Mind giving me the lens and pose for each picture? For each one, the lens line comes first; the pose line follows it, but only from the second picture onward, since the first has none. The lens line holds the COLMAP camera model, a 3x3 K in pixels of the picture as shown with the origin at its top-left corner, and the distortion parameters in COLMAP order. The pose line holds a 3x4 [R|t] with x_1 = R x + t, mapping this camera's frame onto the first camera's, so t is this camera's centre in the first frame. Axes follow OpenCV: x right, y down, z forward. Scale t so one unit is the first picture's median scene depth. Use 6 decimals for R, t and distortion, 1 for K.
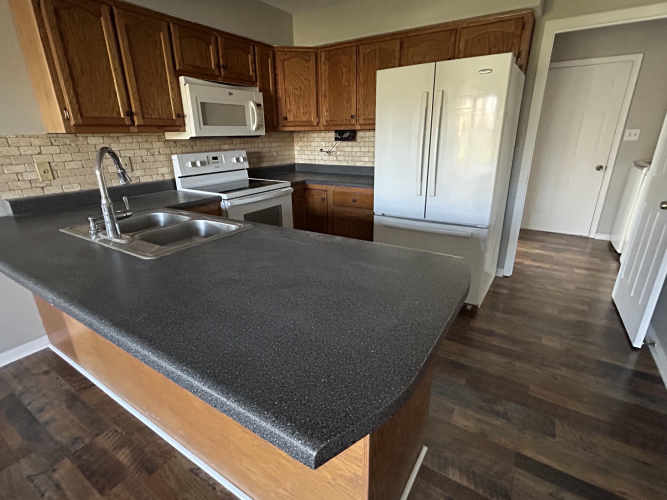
lens RADIAL K [[329.3, 0, 334.4], [0, 329.3, 249.0], [0, 0, 1]] dist [-0.006013, 0.003130]
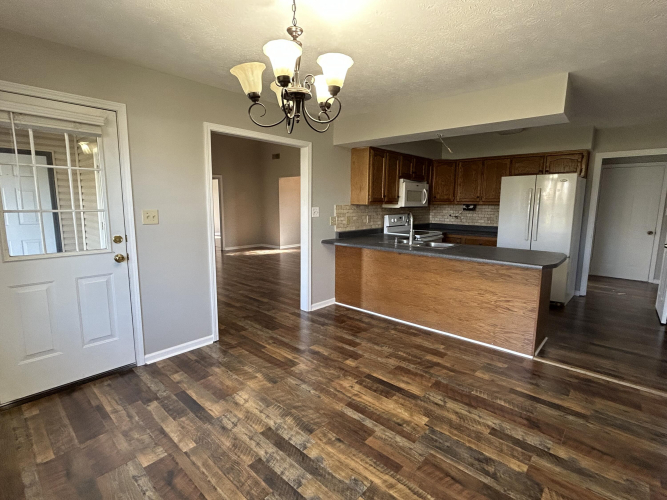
lens RADIAL K [[329.3, 0, 333.0], [0, 329.3, 249.9], [0, 0, 1]] dist [-0.006013, 0.003130]
pose [[0.984794, 0.045516, -0.167658, -0.447468], [-0.076645, 0.979901, -0.184173, 0.281264], [0.155906, 0.194222, 0.968489, -0.846093]]
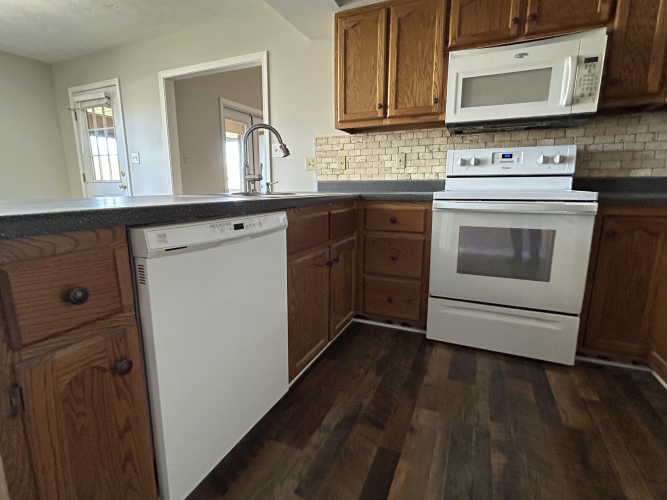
lens RADIAL K [[329.3, 0, 330.9], [0, 329.3, 248.9], [0, 0, 1]] dist [-0.006013, 0.003130]
pose [[0.156009, 0.203461, -0.966574, 0.340536], [-0.325321, 0.934543, 0.144210, -0.068011], [0.932645, 0.291948, 0.211987, 0.585078]]
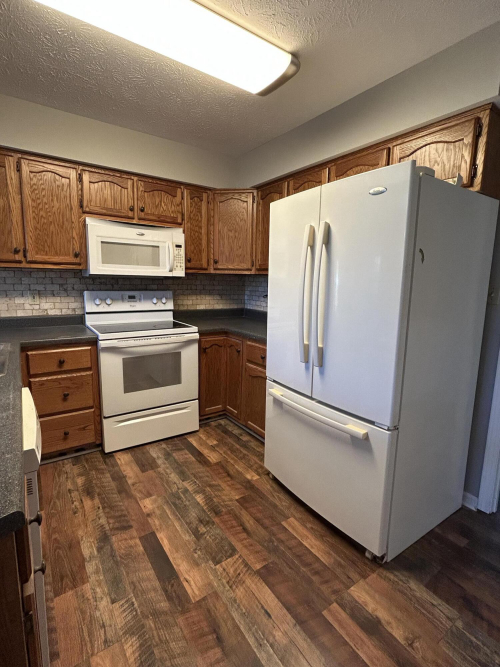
lens RADIAL K [[329.3, 0, 250.5], [0, 329.3, 334.9], [0, 0, 1]] dist [-0.006013, 0.003130]
pose [[0.927487, 0.097797, -0.360836, 0.350634], [-0.159230, 0.976595, -0.144595, -0.087623], [0.338250, 0.191566, 0.921352, 0.258689]]
